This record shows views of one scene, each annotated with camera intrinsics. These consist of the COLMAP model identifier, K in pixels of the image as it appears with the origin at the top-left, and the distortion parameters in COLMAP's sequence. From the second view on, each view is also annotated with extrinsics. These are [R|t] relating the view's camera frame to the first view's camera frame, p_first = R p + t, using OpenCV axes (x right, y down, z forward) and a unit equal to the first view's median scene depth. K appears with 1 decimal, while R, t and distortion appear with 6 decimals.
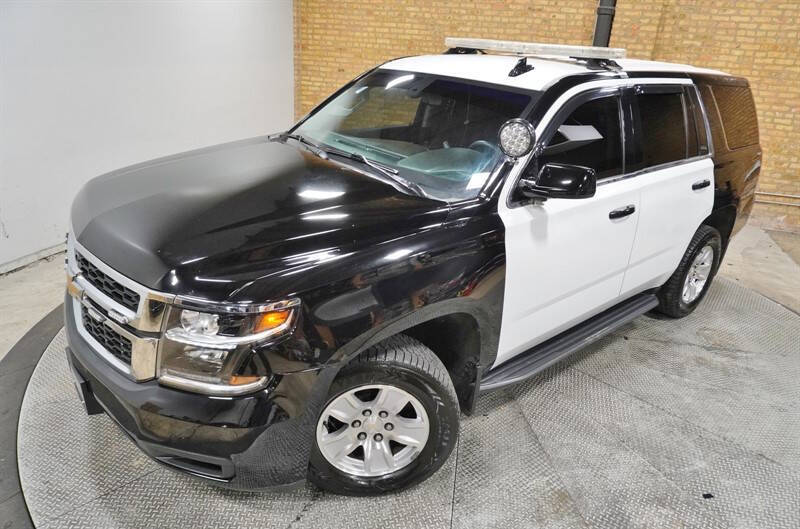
lens RADIAL K [[533.2, 0, 400.0], [0, 533.2, 264.5], [0, 0, 1]] dist [-0.018179, 0.001245]
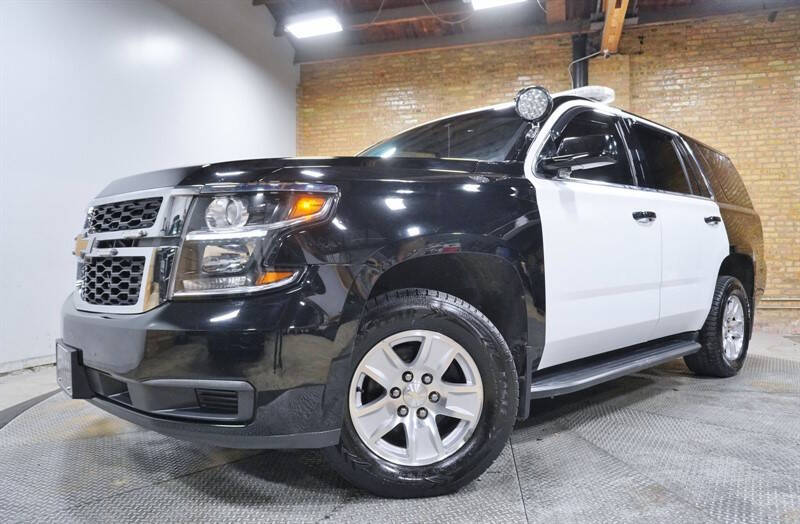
lens RADIAL K [[541.3, 0, 400.0], [0, 541.3, 262.0], [0, 0, 1]] dist [-0.041438, 0.025093]
pose [[0.998278, -0.053118, 0.024891, -0.080653], [0.058610, 0.920864, -0.385453, 0.413739], [-0.002447, 0.386248, 0.922392, 0.134004]]
